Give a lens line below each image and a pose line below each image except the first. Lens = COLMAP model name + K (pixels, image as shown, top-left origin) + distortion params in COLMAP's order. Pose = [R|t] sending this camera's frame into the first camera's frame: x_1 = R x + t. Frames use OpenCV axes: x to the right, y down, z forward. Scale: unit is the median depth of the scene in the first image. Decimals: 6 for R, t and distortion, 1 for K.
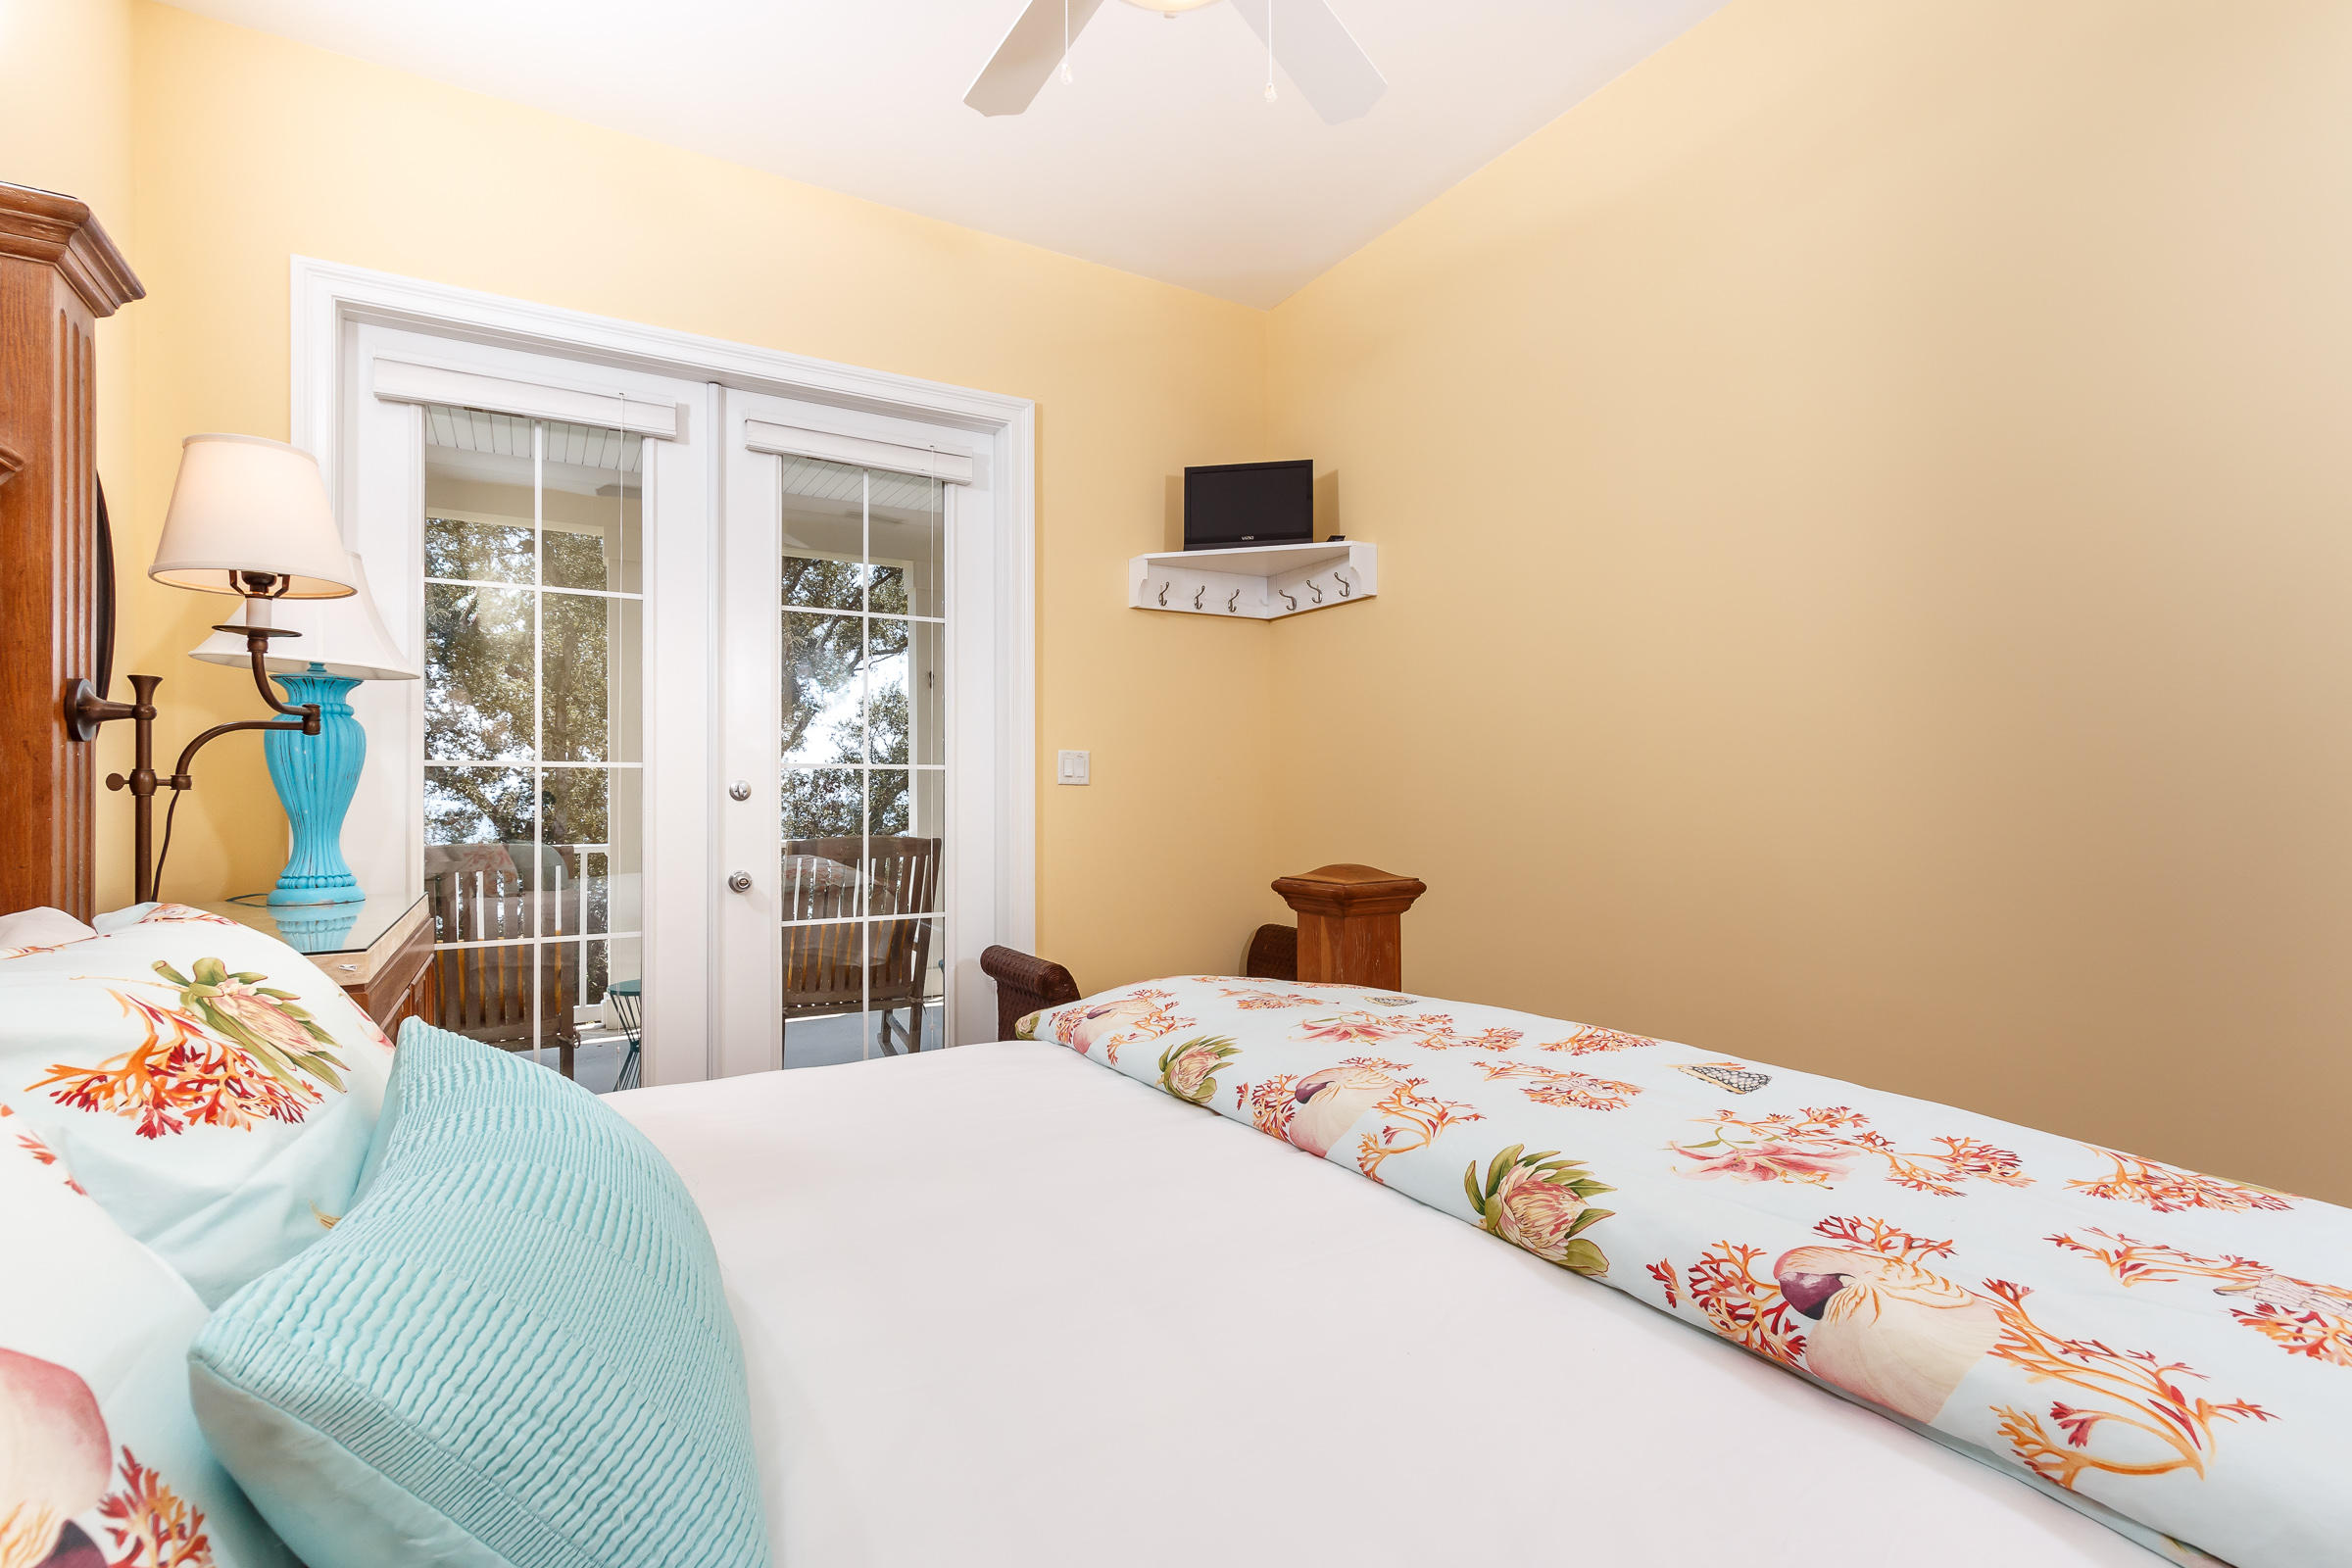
lens RADIAL K [[1060.5, 0, 1170.1], [0, 1060.5, 790.6], [0, 0, 1]] dist [0.002866, -0.000107]
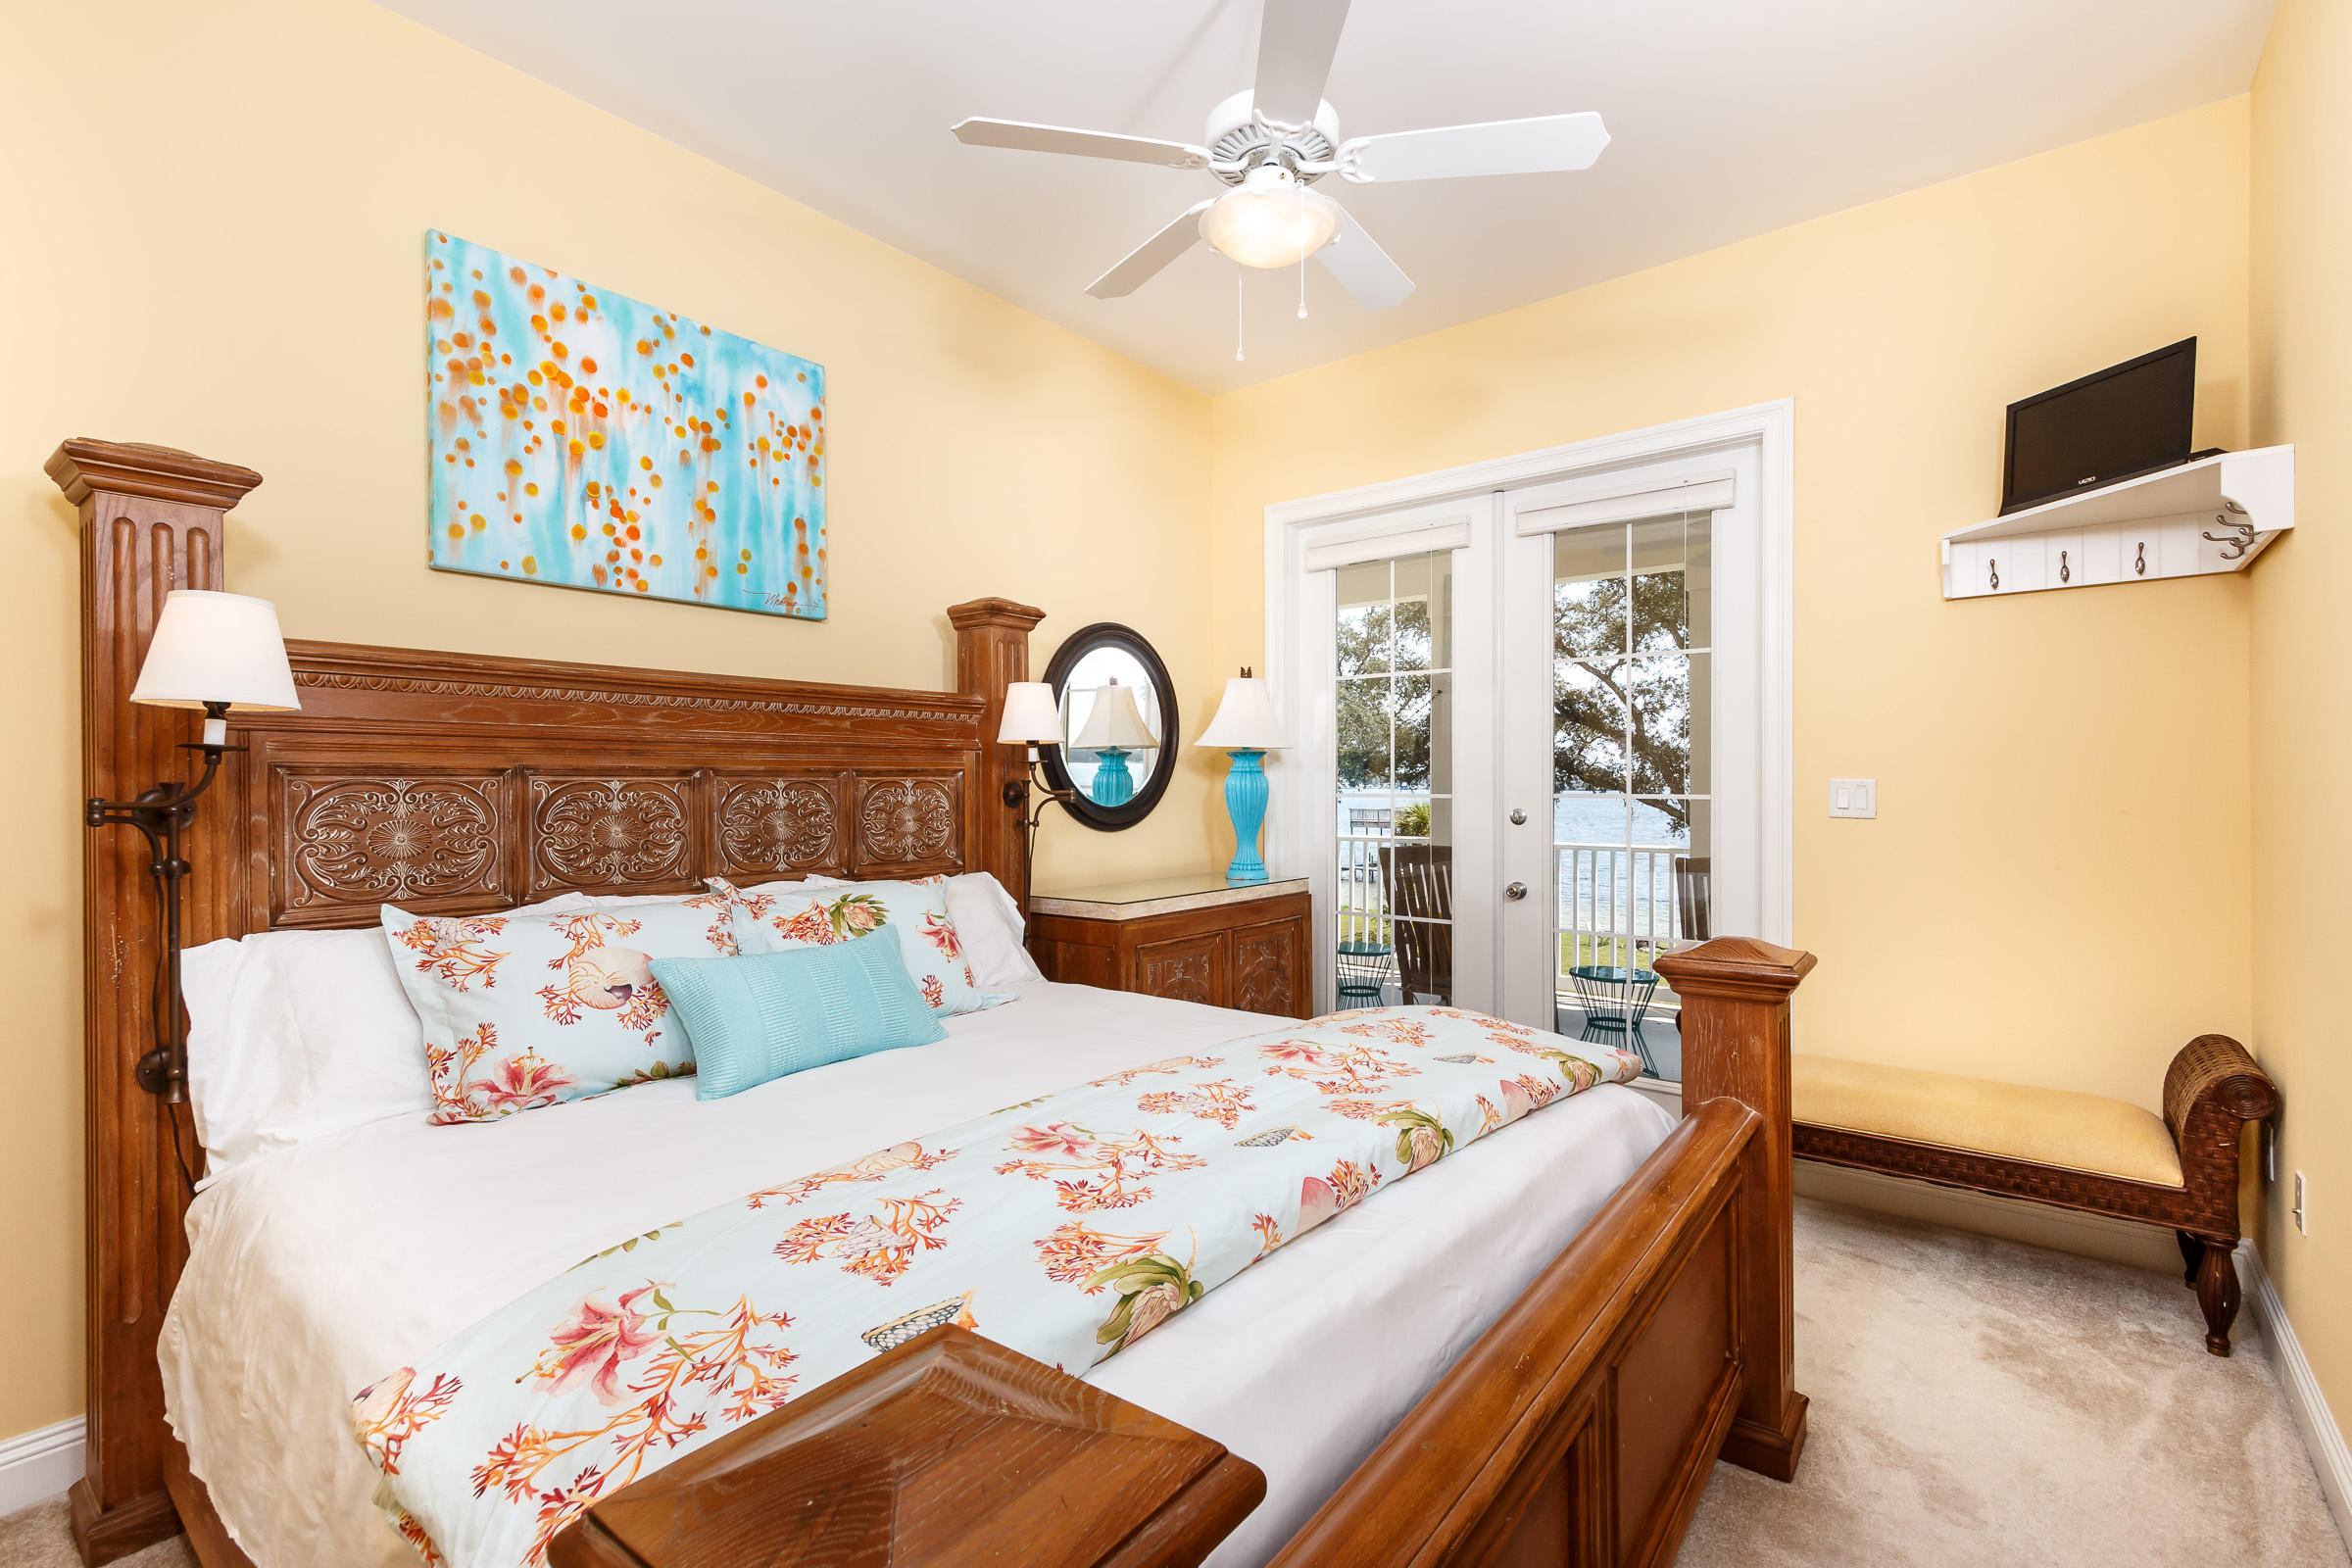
lens RADIAL K [[1060.5, 0, 1170.1], [0, 1060.5, 790.6], [0, 0, 1]] dist [0.002866, -0.000107]
pose [[0.351496, 0.010355, -0.936132, 0.608973], [0.004357, 0.999910, 0.012696, -0.047832], [0.936179, -0.008541, 0.351419, 0.194196]]
